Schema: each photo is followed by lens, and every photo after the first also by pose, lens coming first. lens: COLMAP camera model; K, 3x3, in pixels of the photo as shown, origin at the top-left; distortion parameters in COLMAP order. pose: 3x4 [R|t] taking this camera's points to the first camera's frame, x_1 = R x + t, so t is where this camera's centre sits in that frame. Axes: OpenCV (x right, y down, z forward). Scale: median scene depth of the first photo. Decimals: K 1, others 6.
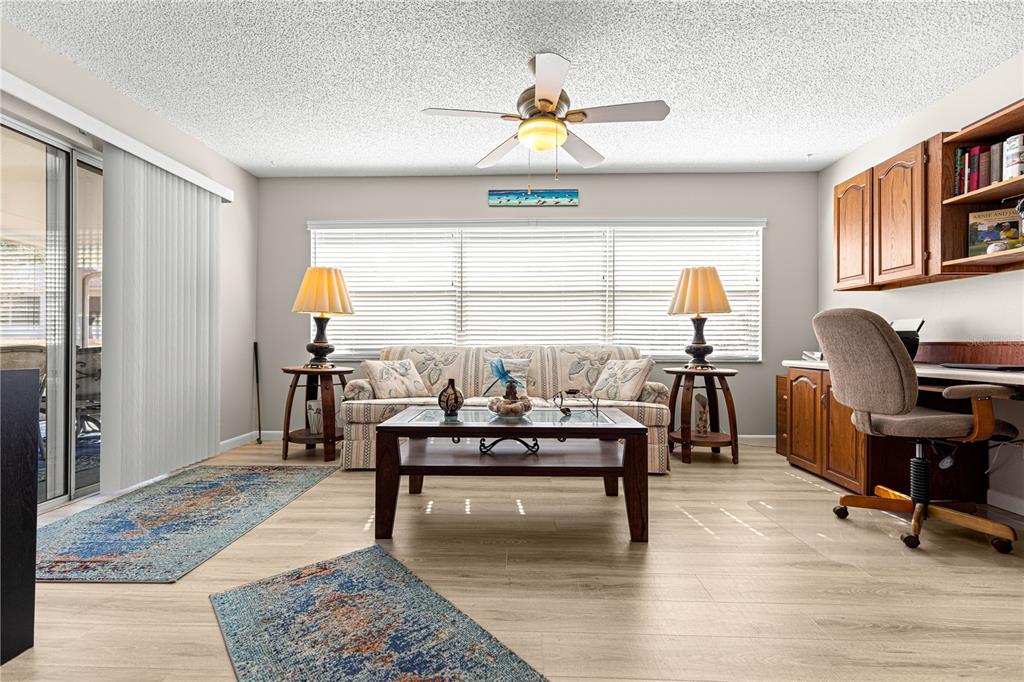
lens RADIAL K [[465.0, 0, 512.0], [0, 465.0, 341.0], [0, 0, 1]] dist [0.003445, 0.000189]
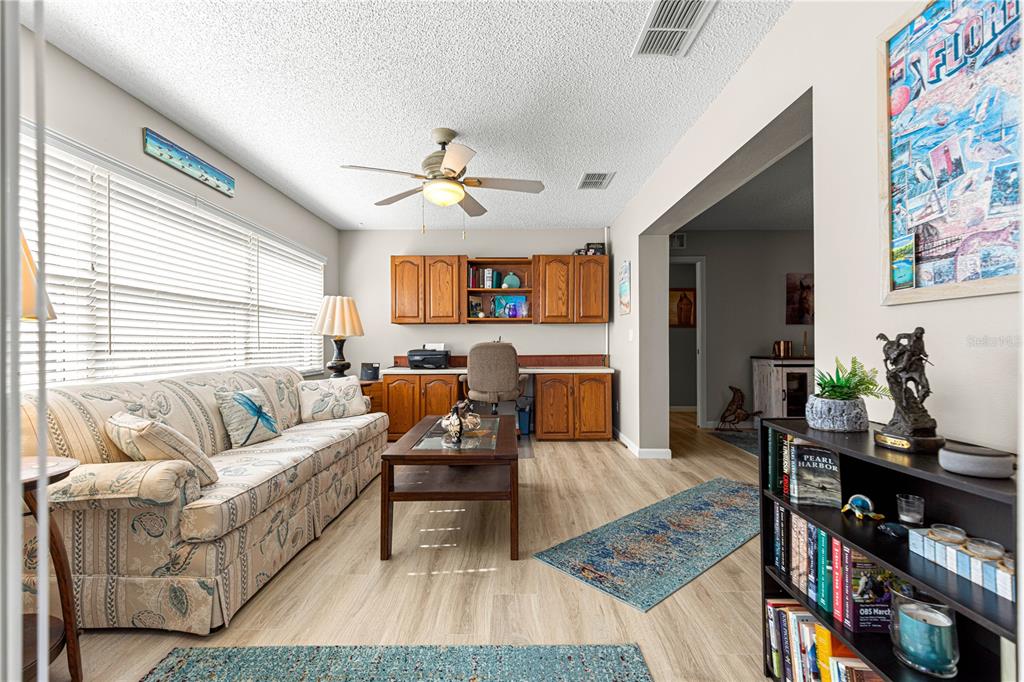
lens RADIAL K [[460.8, 0, 508.8], [0, 460.8, 337.0], [0, 0, 1]] dist [0.000566, -0.000639]
pose [[-0.023608, 0.011604, 0.999654, -1.129929], [-0.001524, 0.999931, -0.011643, -0.059403], [-0.999720, -0.001799, -0.023589, 0.877093]]
